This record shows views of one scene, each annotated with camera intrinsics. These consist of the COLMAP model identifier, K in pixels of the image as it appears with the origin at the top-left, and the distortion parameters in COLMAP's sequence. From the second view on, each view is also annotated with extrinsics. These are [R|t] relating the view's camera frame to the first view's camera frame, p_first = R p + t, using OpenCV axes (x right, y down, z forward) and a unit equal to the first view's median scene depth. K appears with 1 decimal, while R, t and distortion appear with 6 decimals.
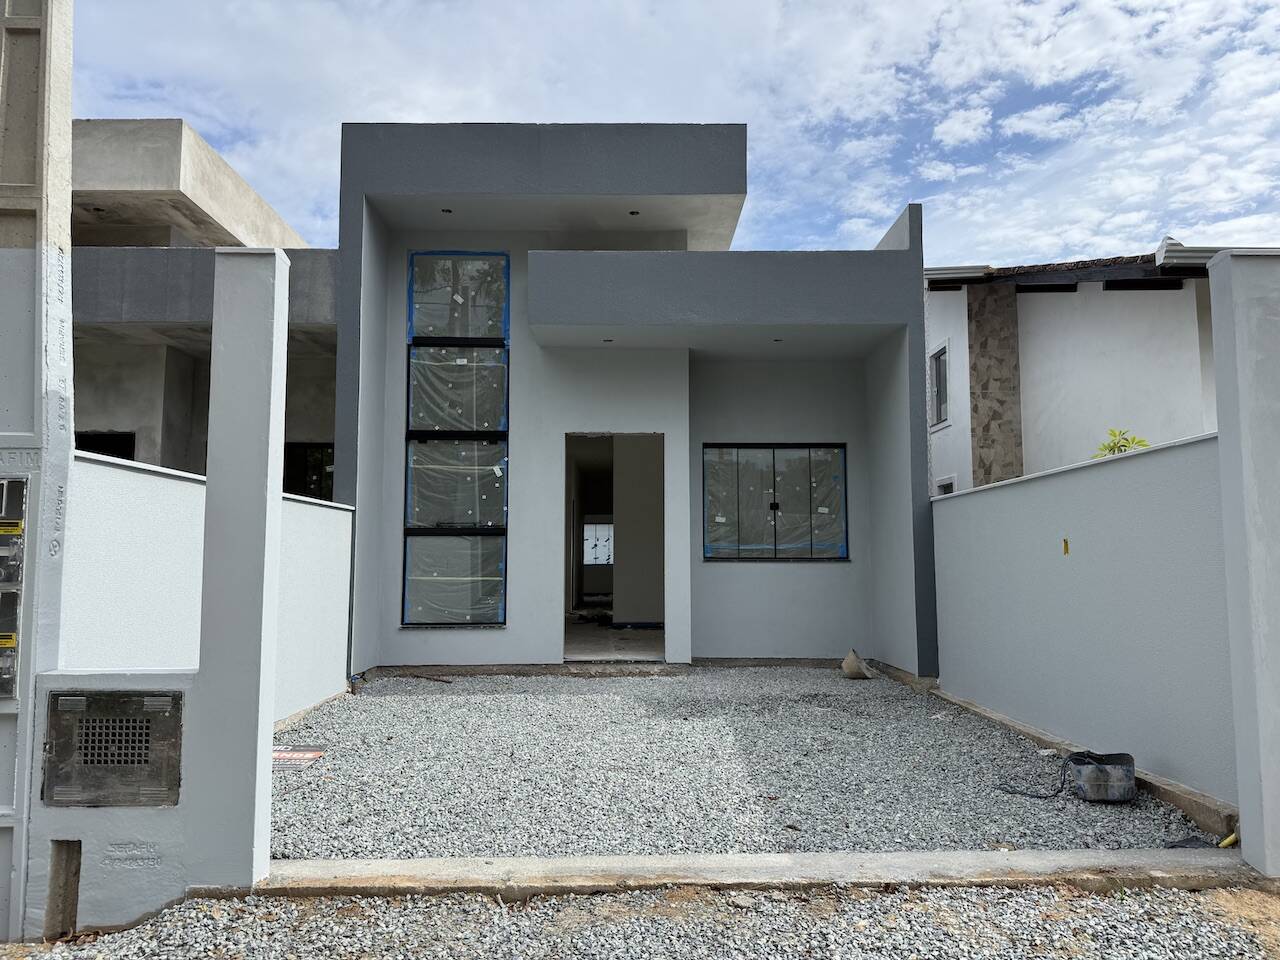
lens RADIAL K [[896.3, 0, 640.4], [0, 896.3, 480.5], [0, 0, 1]] dist [0.037300, -0.042803]
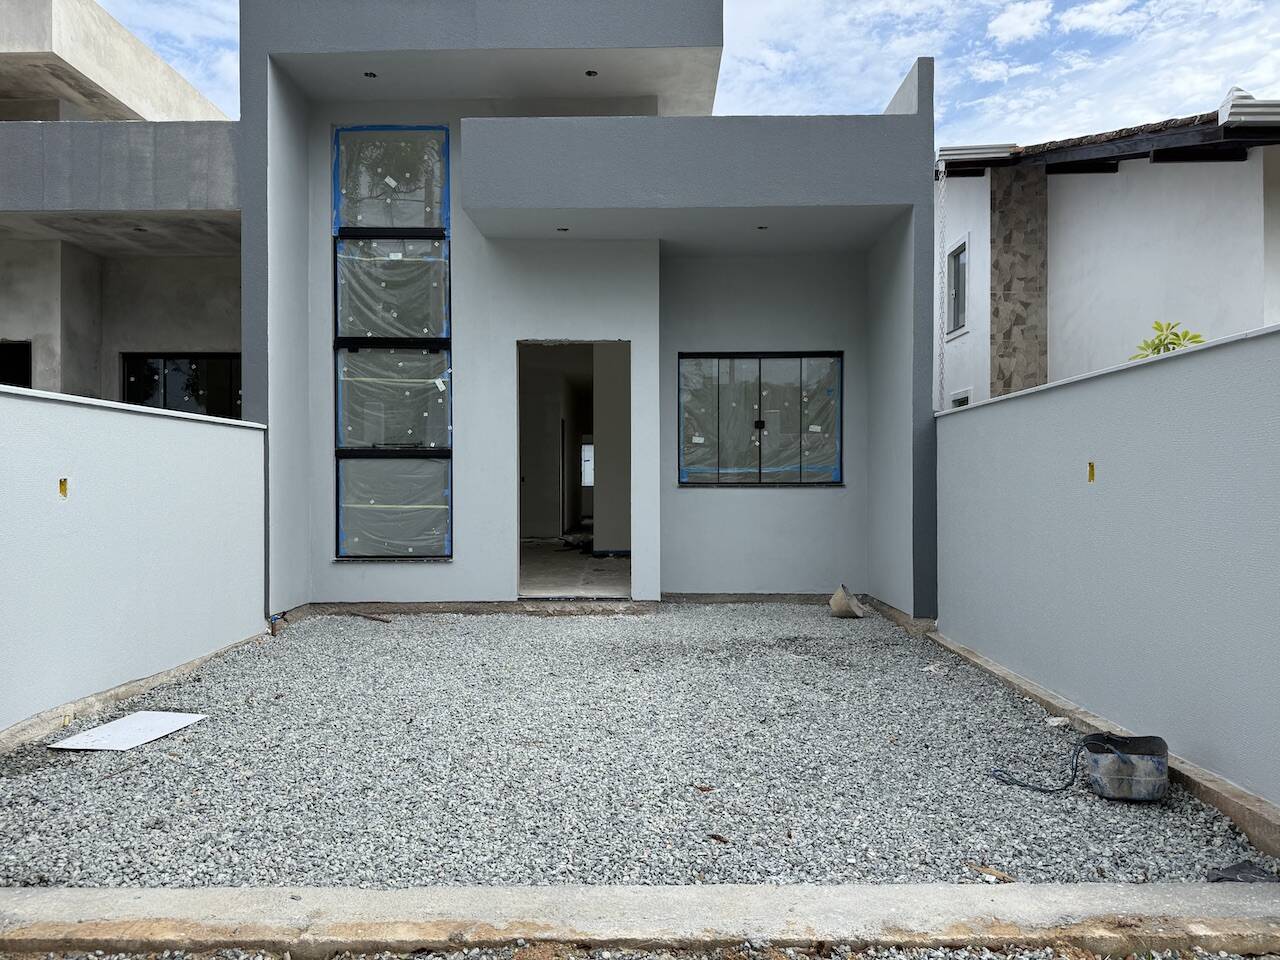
lens RADIAL K [[896.3, 0, 641.5], [0, 896.3, 488.3], [0, 0, 1]] dist [0.037300, -0.042803]
pose [[0.999740, -0.001574, -0.022729, 0.061338], [0.003798, 0.995161, 0.098180, 0.005558], [0.022464, -0.098241, 0.994909, 0.130821]]
